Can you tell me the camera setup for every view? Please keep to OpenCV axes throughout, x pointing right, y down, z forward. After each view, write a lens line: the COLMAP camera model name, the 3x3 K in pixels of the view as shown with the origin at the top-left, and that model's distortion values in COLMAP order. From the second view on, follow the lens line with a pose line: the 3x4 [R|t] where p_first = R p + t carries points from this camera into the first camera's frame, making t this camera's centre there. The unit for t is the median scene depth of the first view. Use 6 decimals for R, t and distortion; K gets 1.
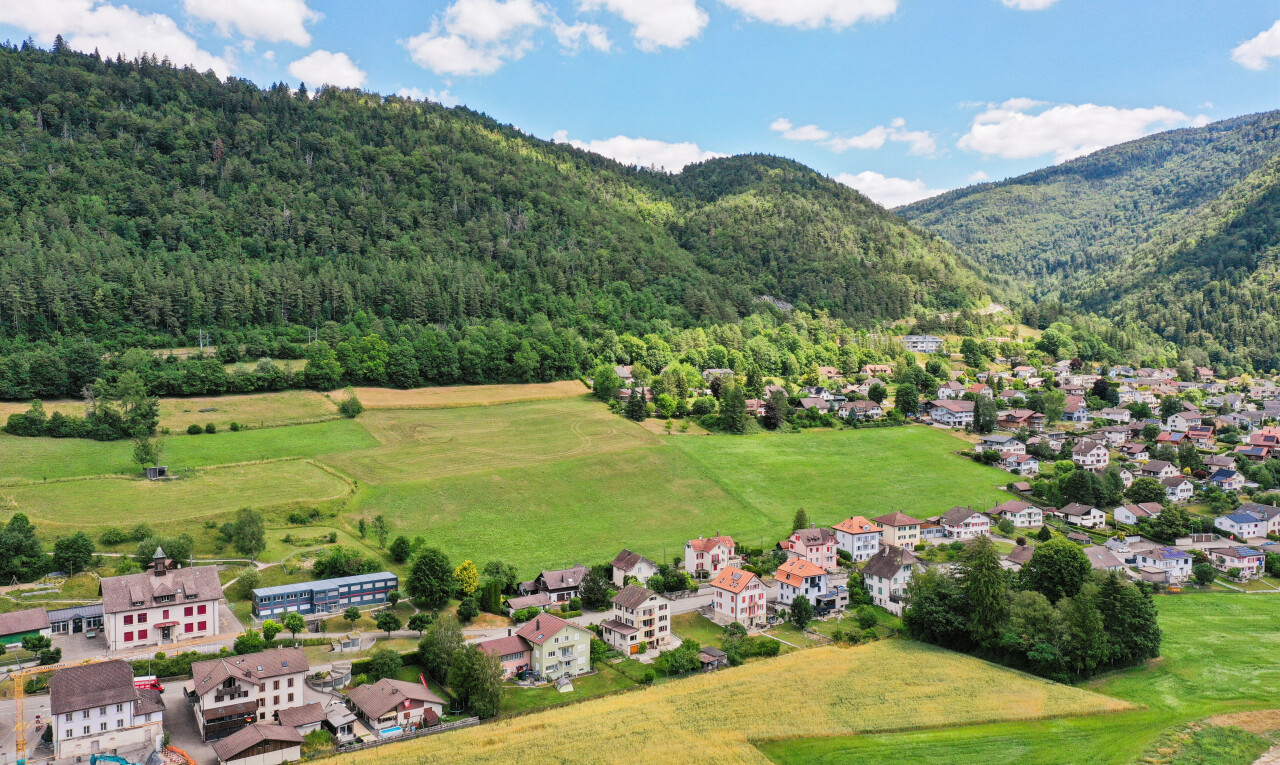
lens RADIAL K [[1049.4, 0, 626.9], [0, 1049.4, 394.1], [0, 0, 1]] dist [0.015655, 0.001401]
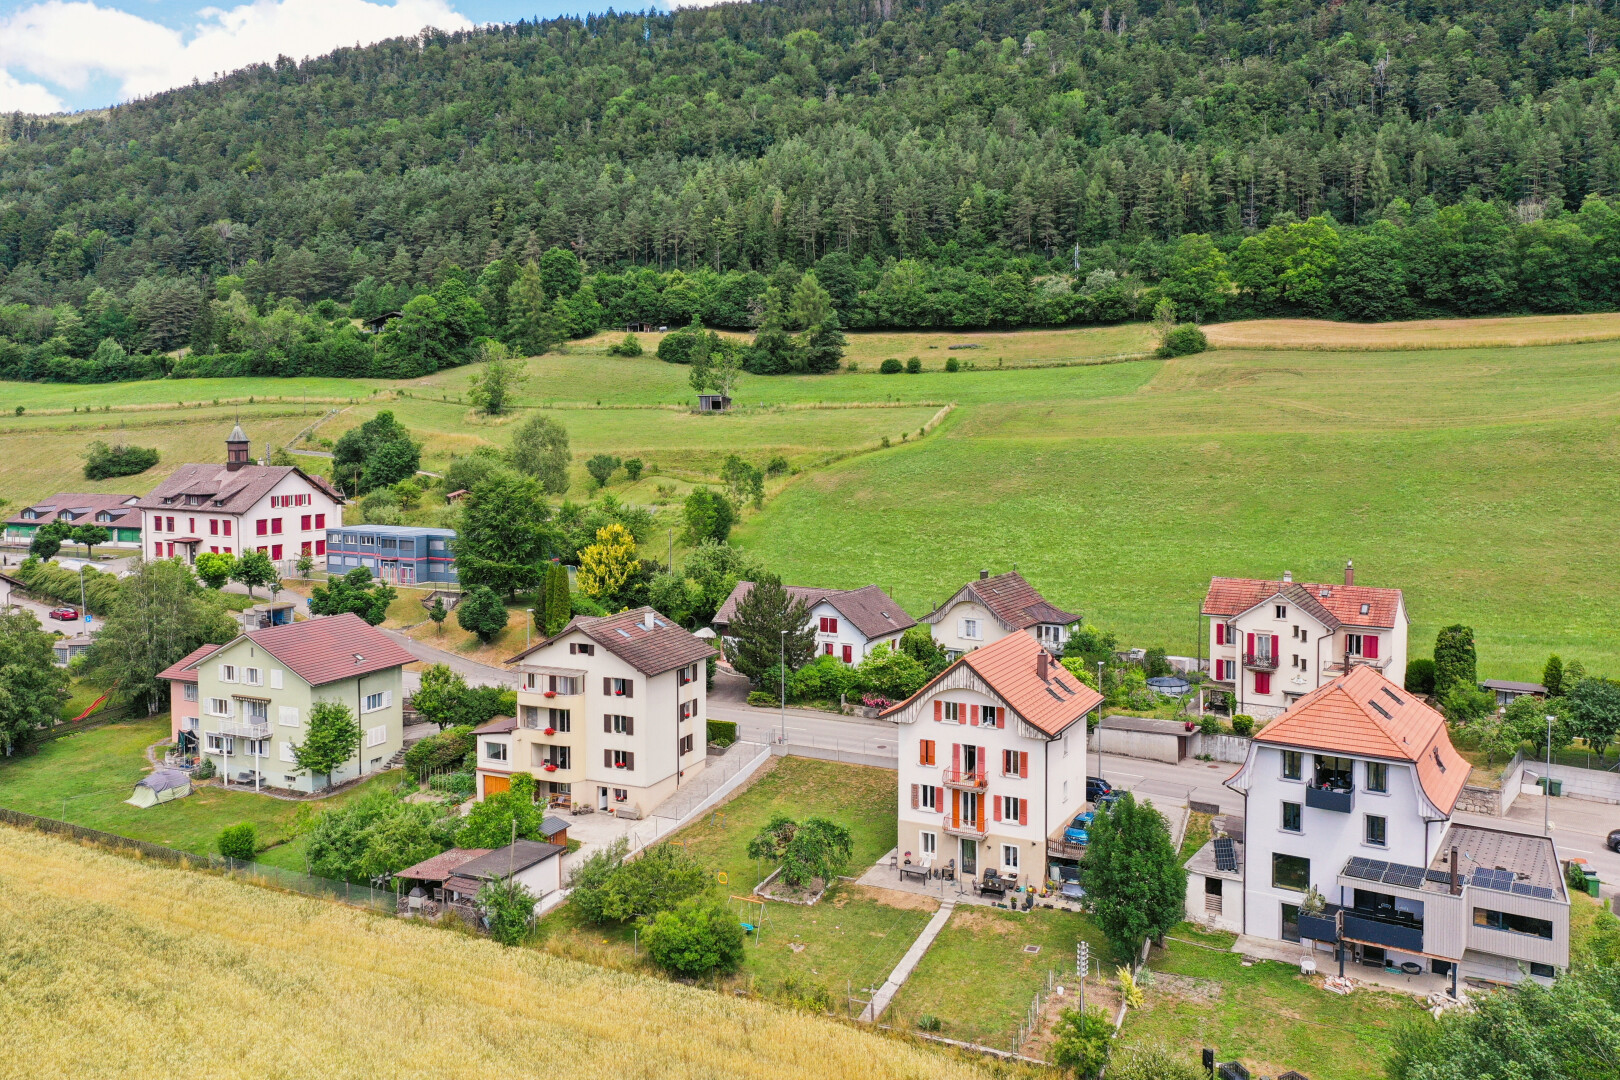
lens RADIAL K [[1310.1, 0, 782.4], [0, 1310.1, 478.9], [0, 0, 1]] dist [0.009505, 0.008531]
pose [[0.471662, 0.045739, -0.880592, 0.214473], [-0.058289, 0.998087, 0.020621, 0.074948], [0.879851, 0.041603, 0.473426, 0.484403]]
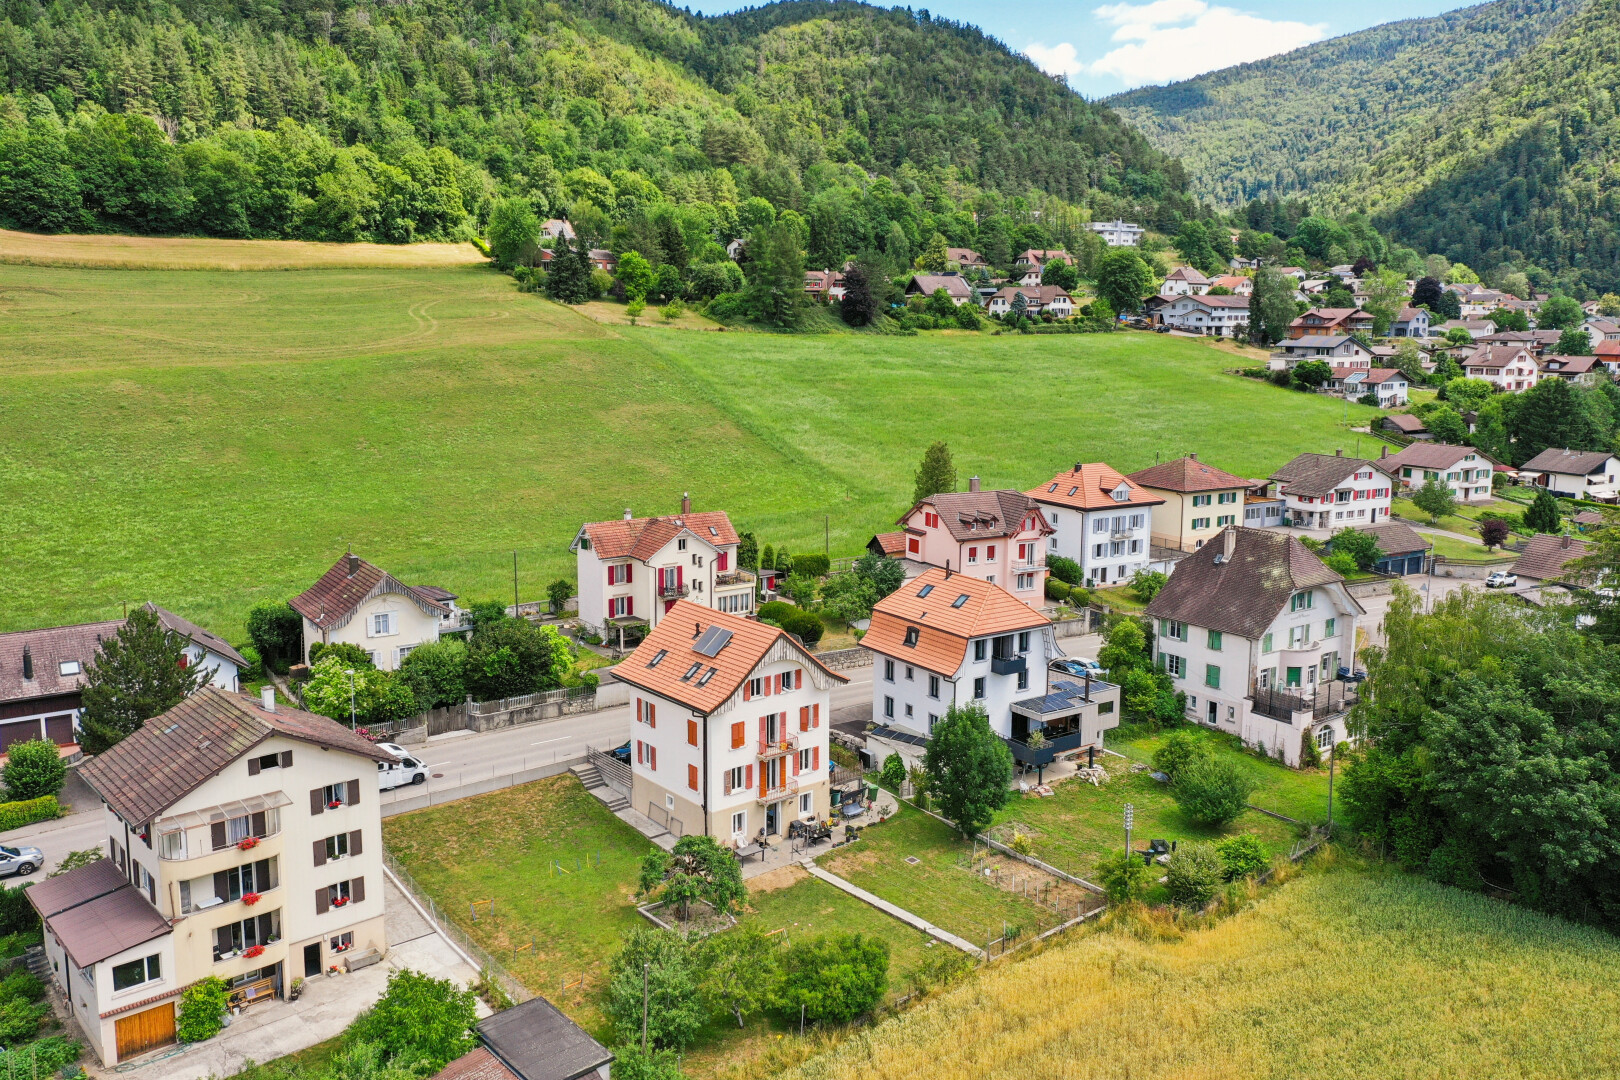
lens RADIAL K [[1310.1, 0, 811.6], [0, 1310.1, 535.3], [0, 0, 1]] dist [0.009505, 0.008531]
pose [[0.994965, -0.011952, 0.099509, 0.058204], [0.001930, 0.994965, 0.100207, 0.070191], [-0.100206, -0.099510, 0.989978, 0.413814]]
